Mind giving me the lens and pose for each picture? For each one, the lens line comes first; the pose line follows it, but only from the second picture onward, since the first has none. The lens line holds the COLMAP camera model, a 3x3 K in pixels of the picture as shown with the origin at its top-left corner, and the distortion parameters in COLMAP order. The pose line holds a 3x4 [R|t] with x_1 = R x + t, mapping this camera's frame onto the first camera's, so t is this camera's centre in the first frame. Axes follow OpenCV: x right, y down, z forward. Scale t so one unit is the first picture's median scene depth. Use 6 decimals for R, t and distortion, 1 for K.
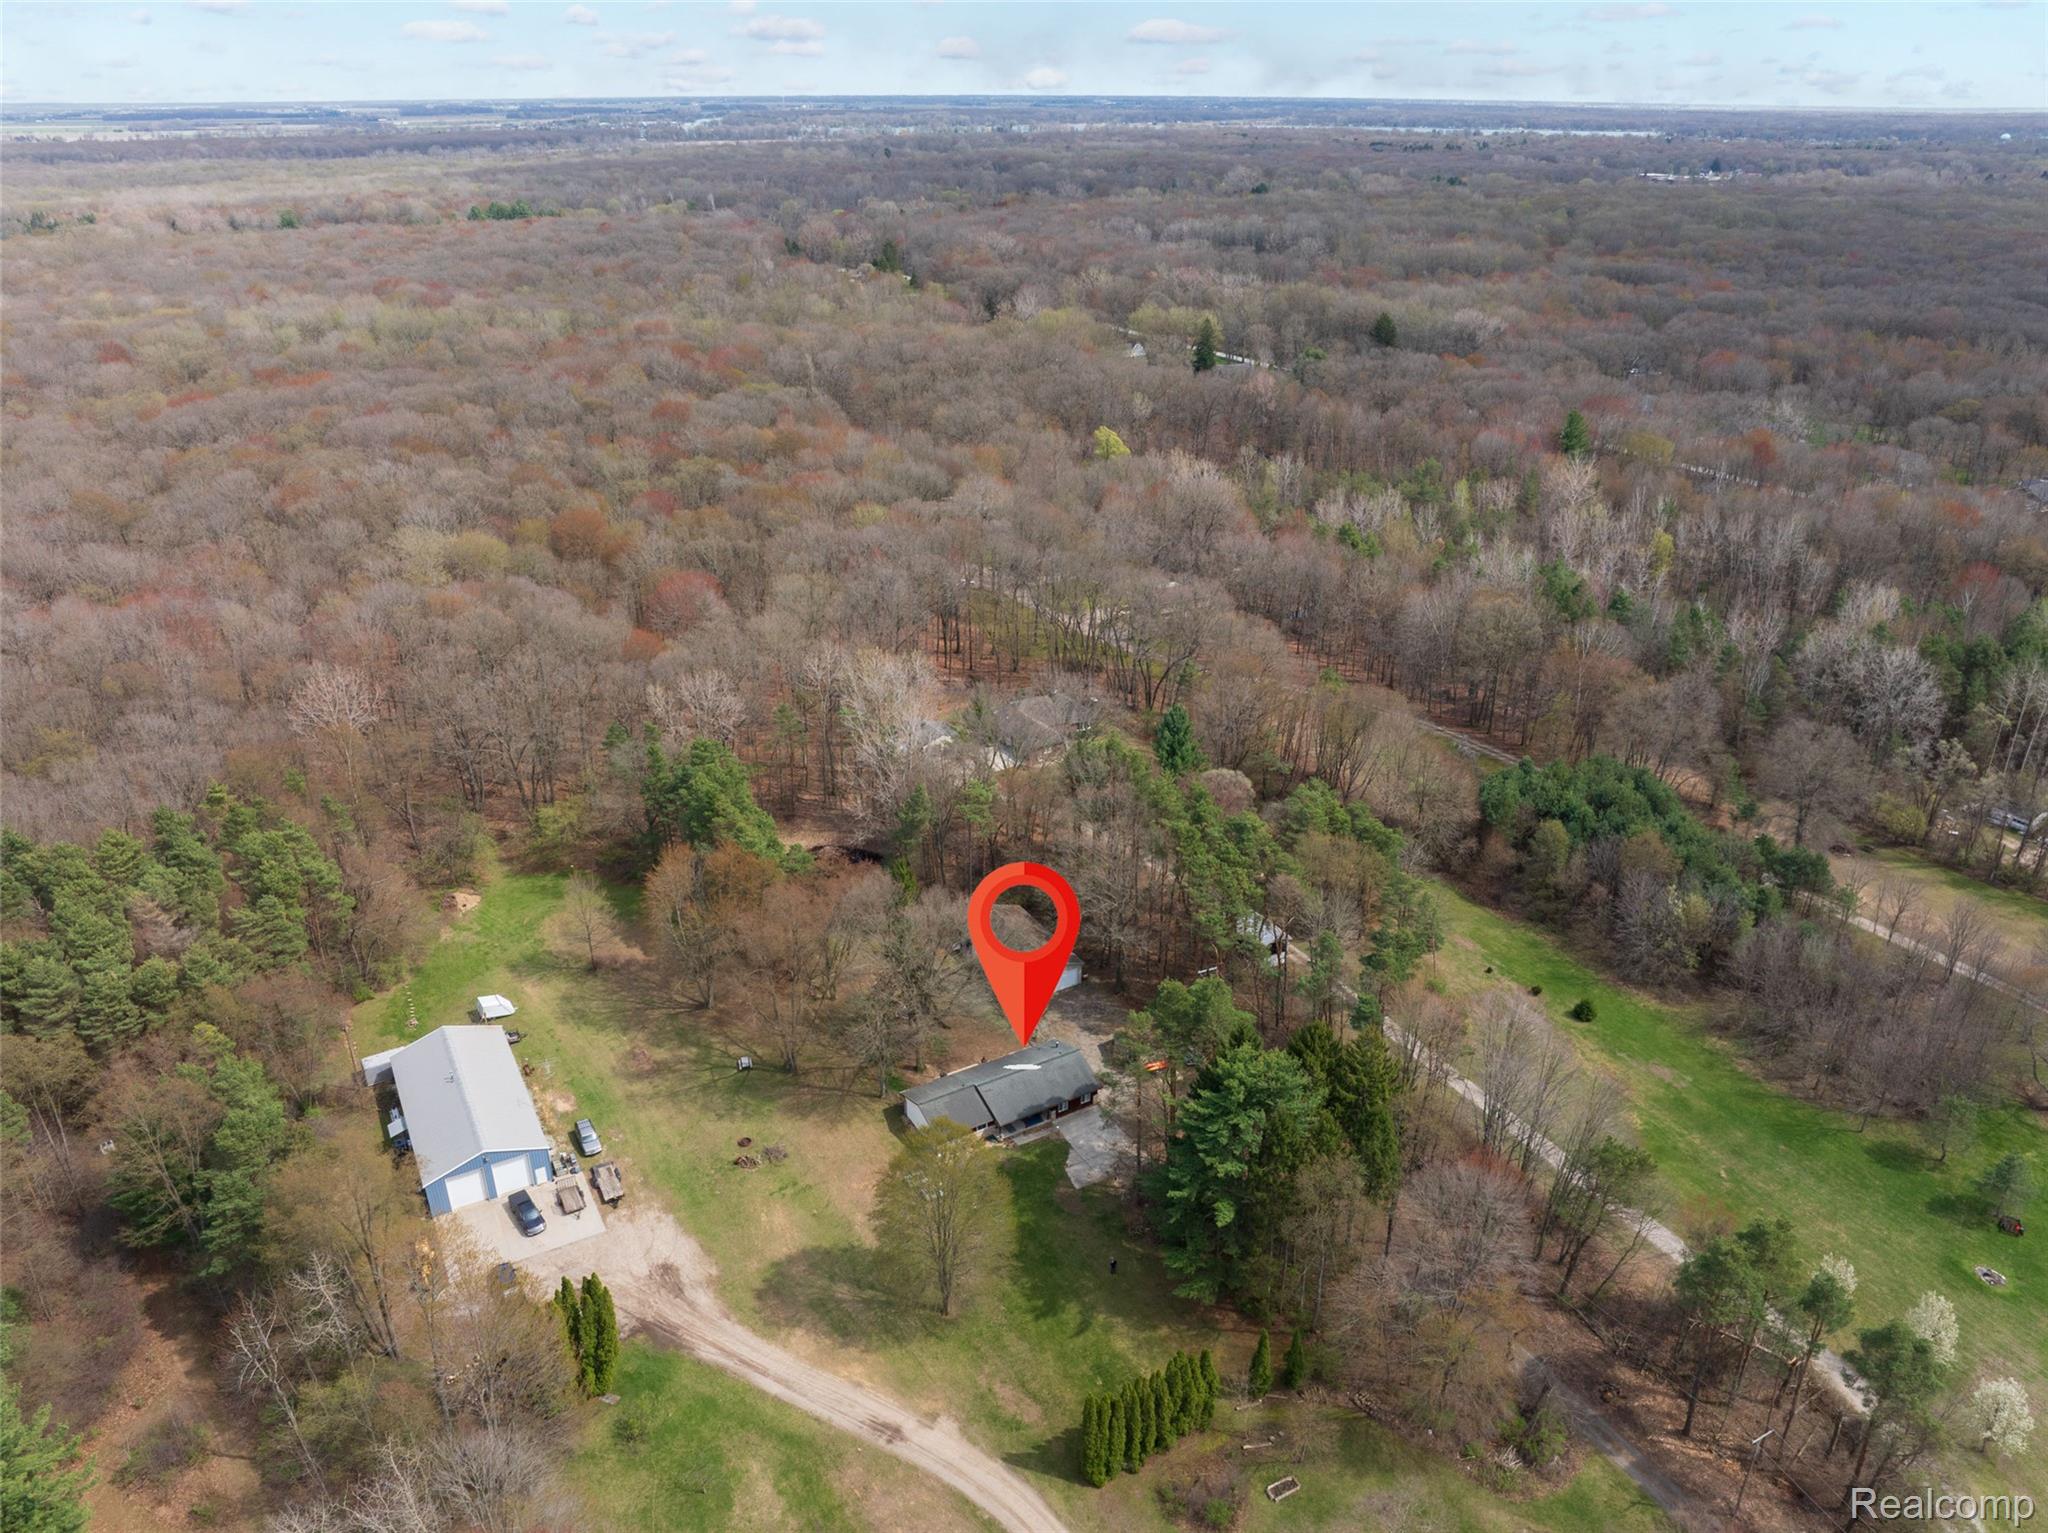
lens RADIAL K [[1443.9, 0, 1032.8], [0, 1443.9, 768.9], [0, 0, 1]] dist [-0.052910, 0.024450]
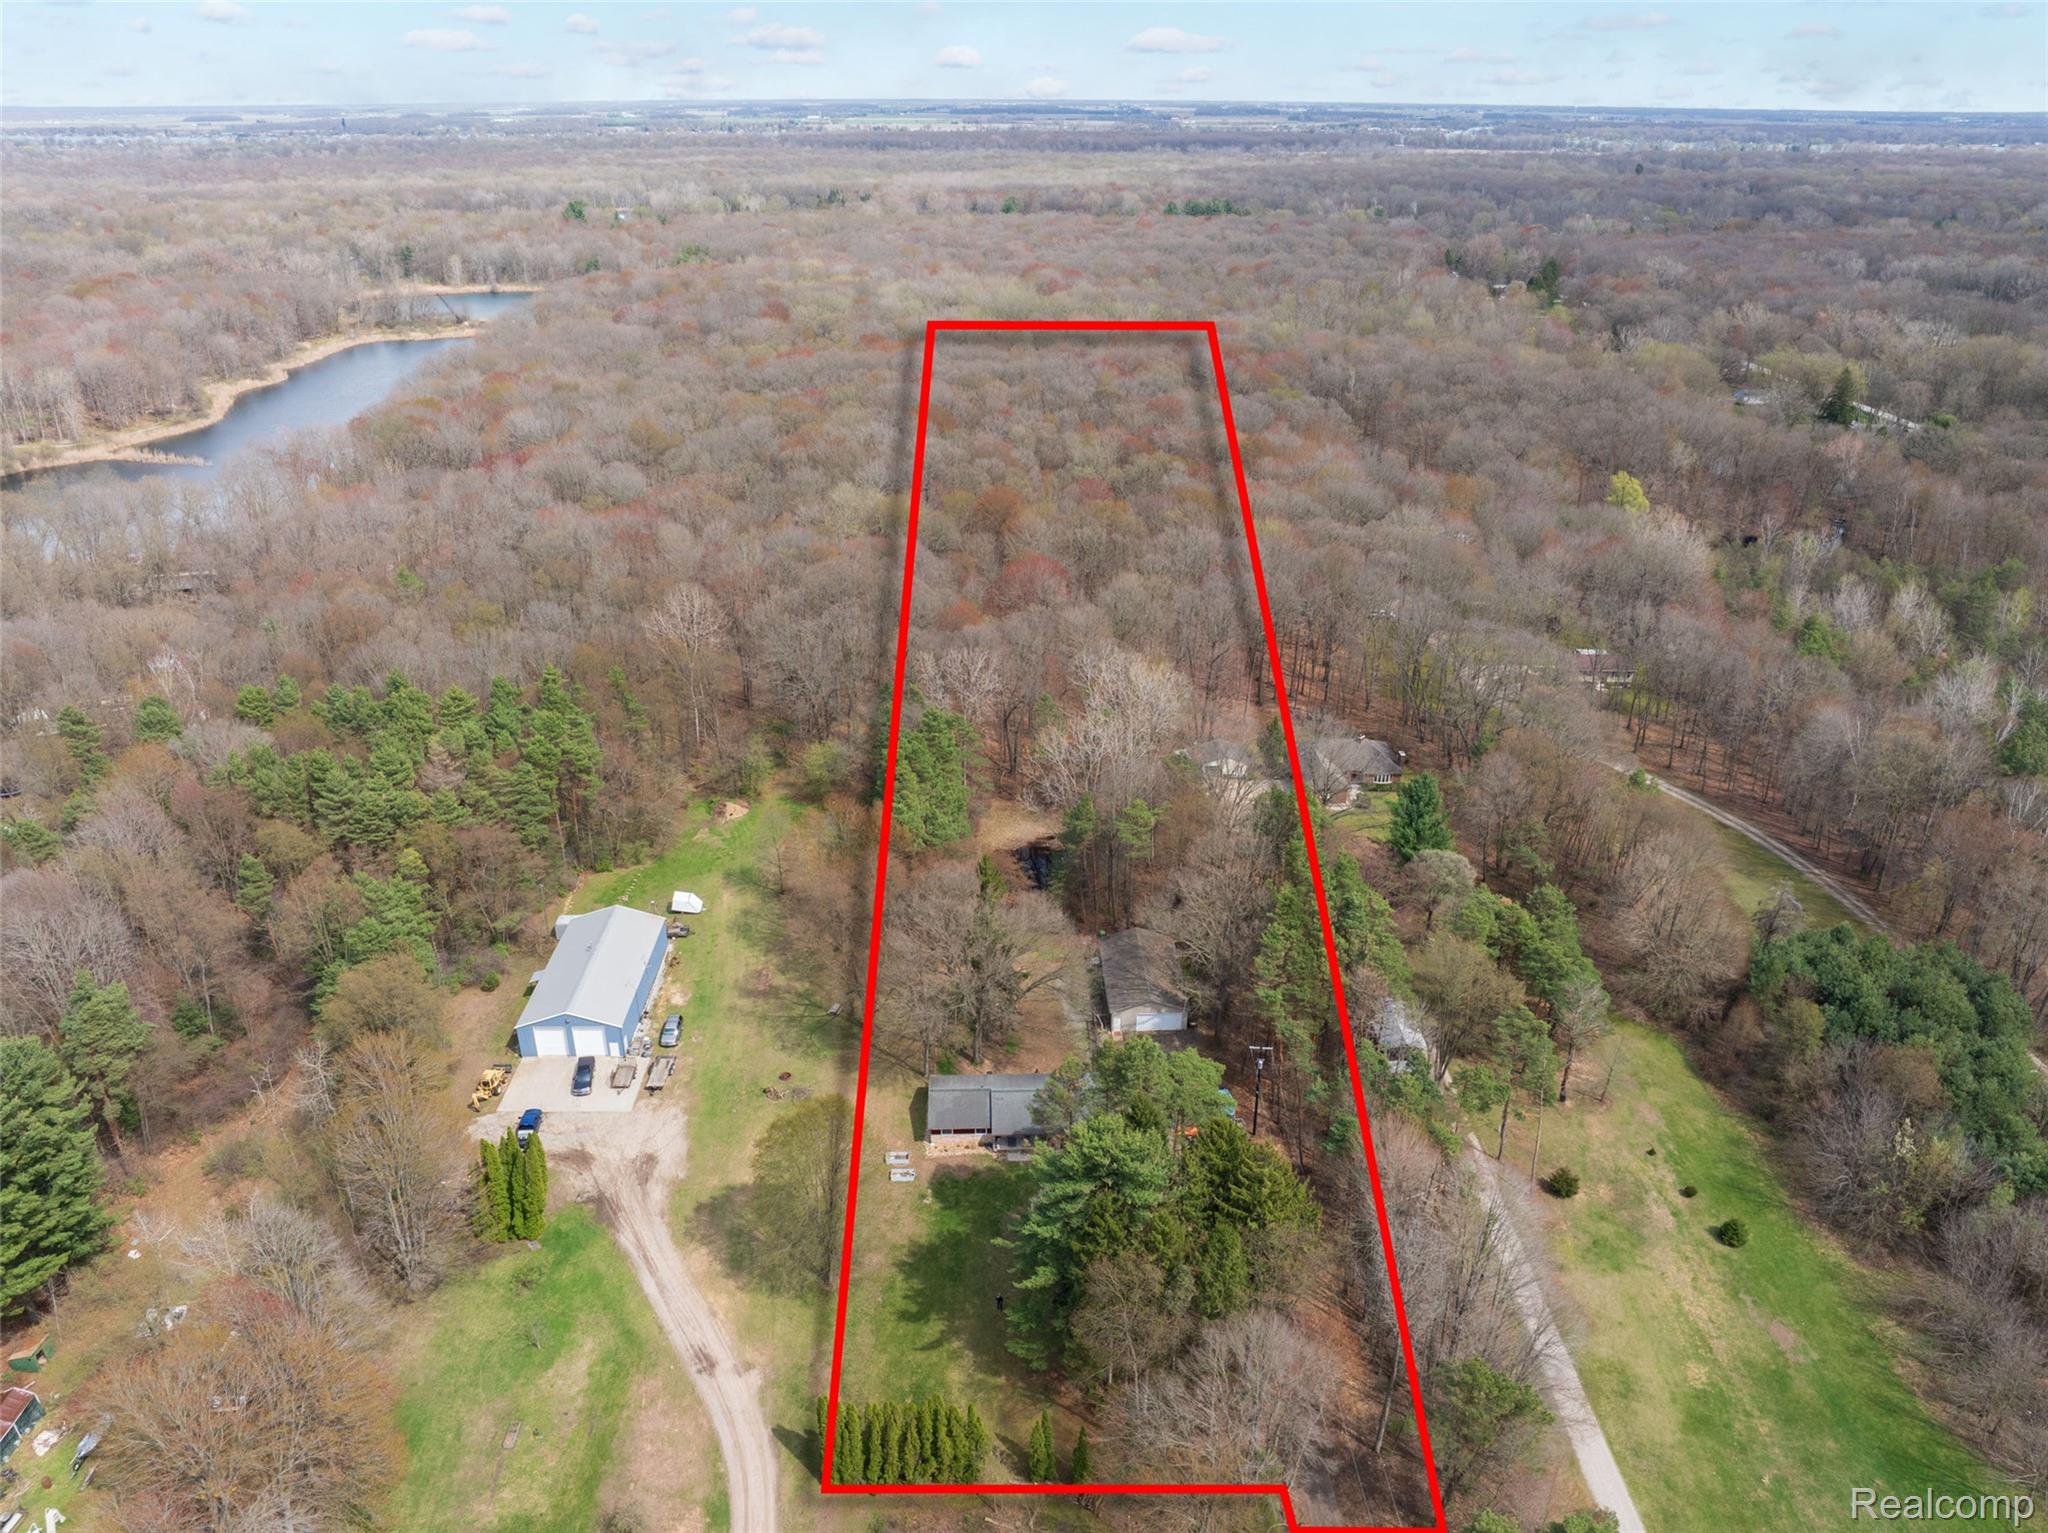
lens RADIAL K [[1443.9, 0, 1032.8], [0, 1443.9, 768.9], [0, 0, 1]] dist [-0.052910, 0.024450]
pose [[0.880602, 0.203863, -0.427761, 0.344190], [-0.205435, 0.977723, 0.043050, -0.044173], [0.427009, 0.049967, 0.902866, 0.092562]]
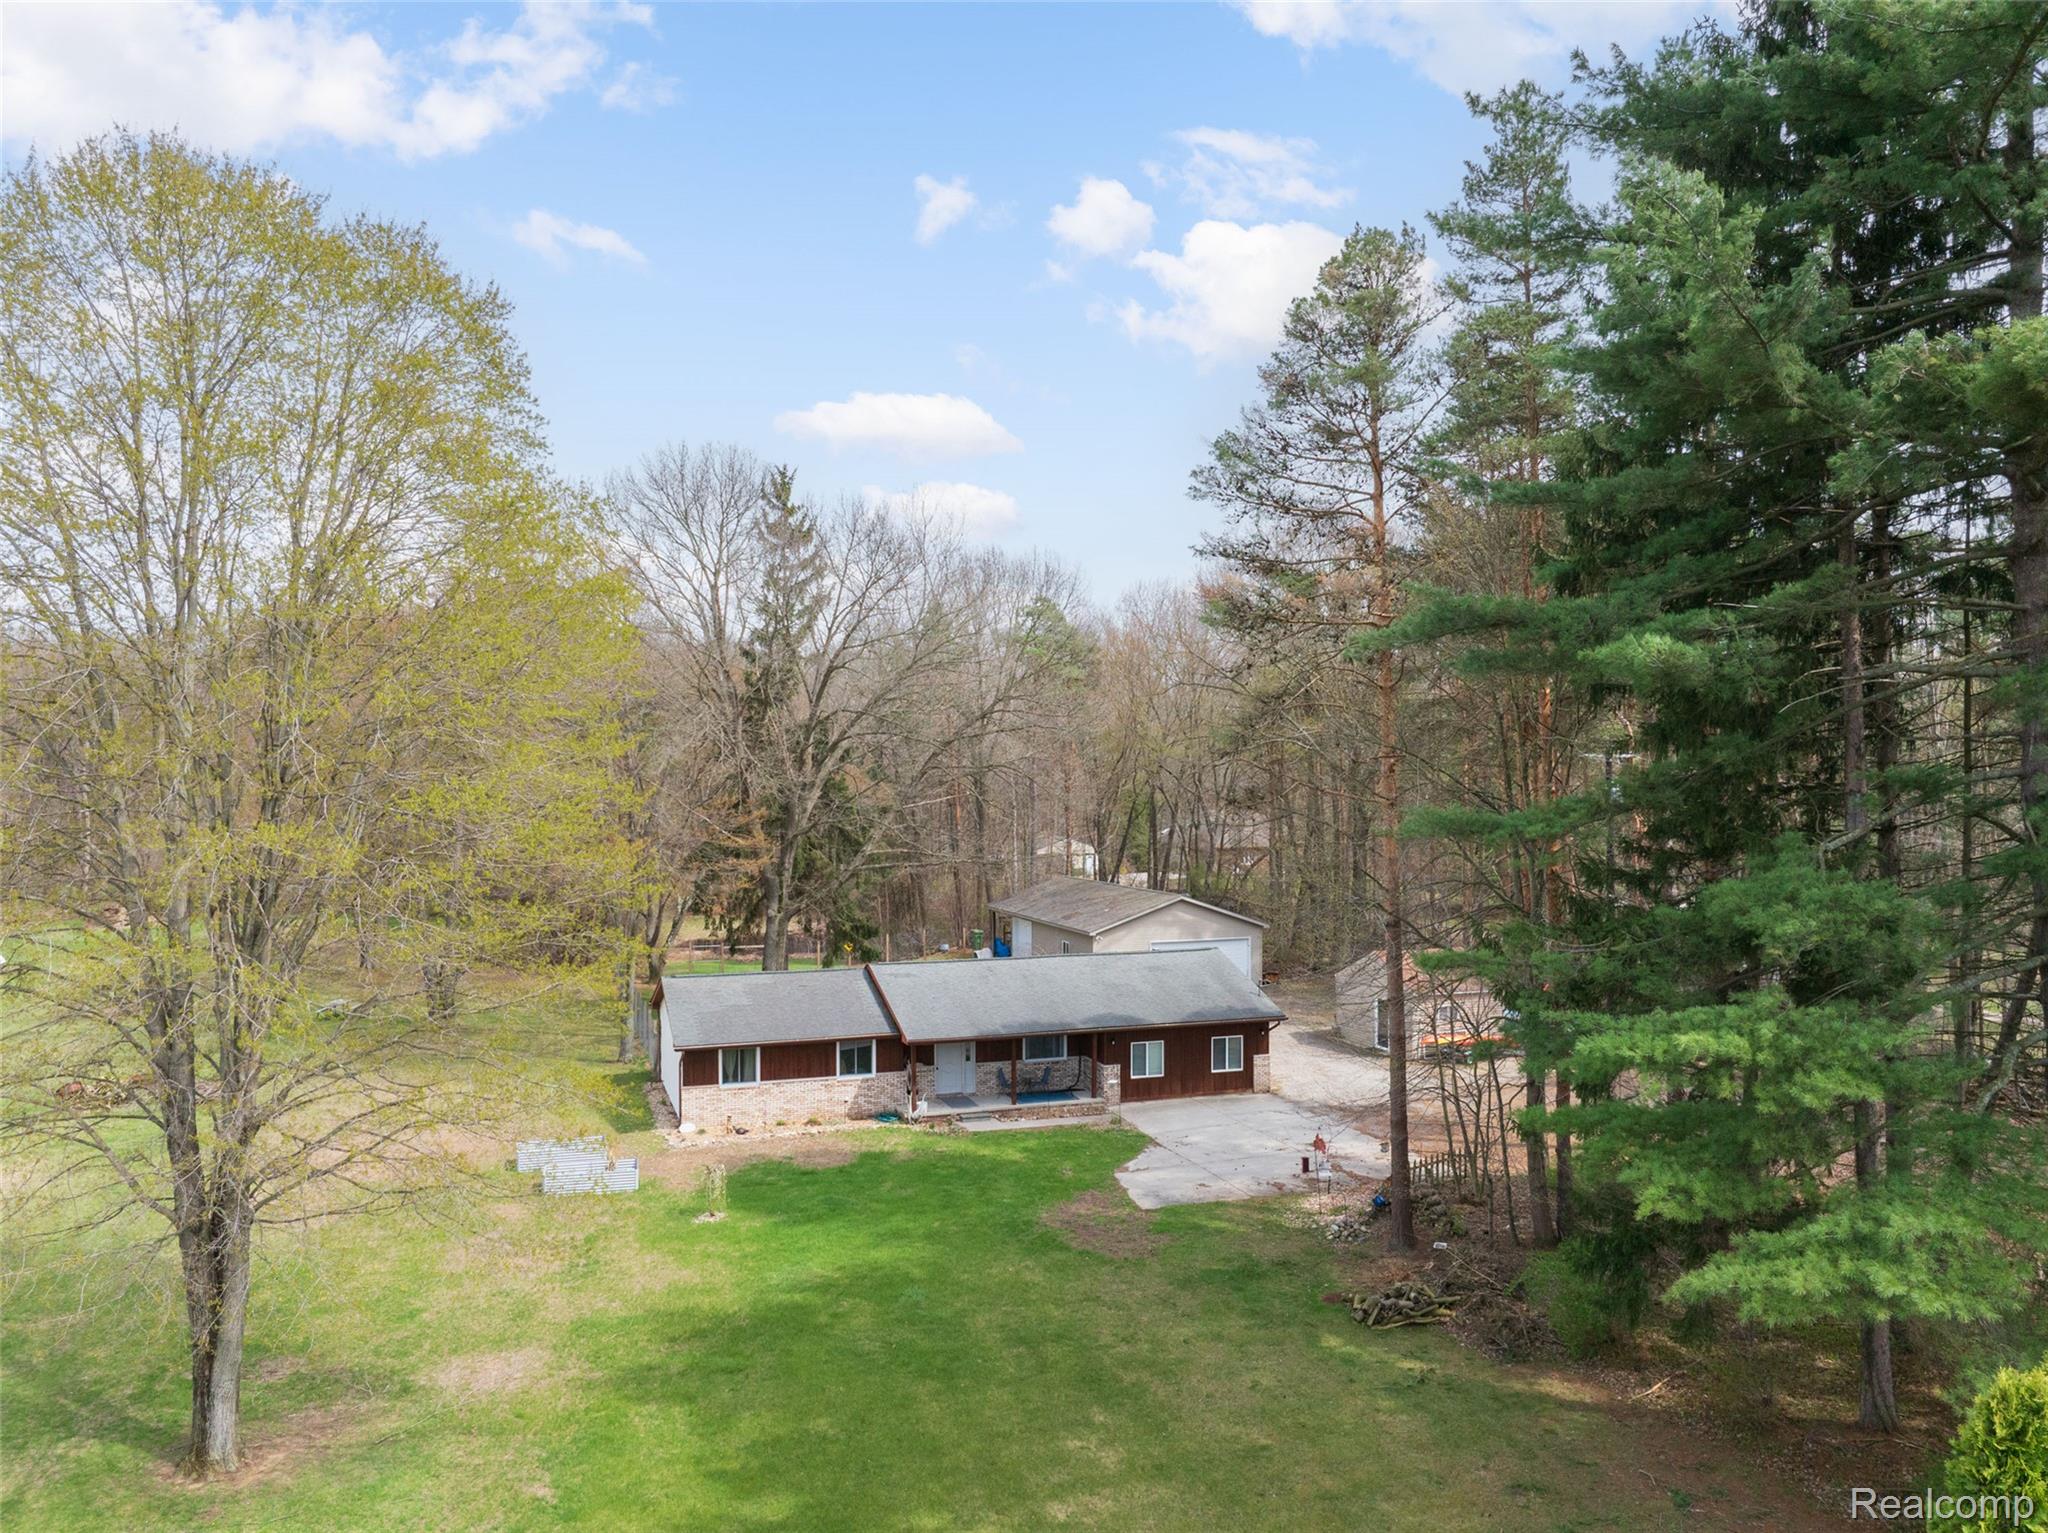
lens RADIAL K [[1443.9, 0, 1032.8], [0, 1443.9, 768.9], [0, 0, 1]] dist [-0.052910, 0.024450]
pose [[0.981809, 0.000195, -0.189872, 0.050877], [-0.084422, 0.896165, -0.435615, 0.293785], [0.170072, 0.443720, 0.879879, 0.666999]]
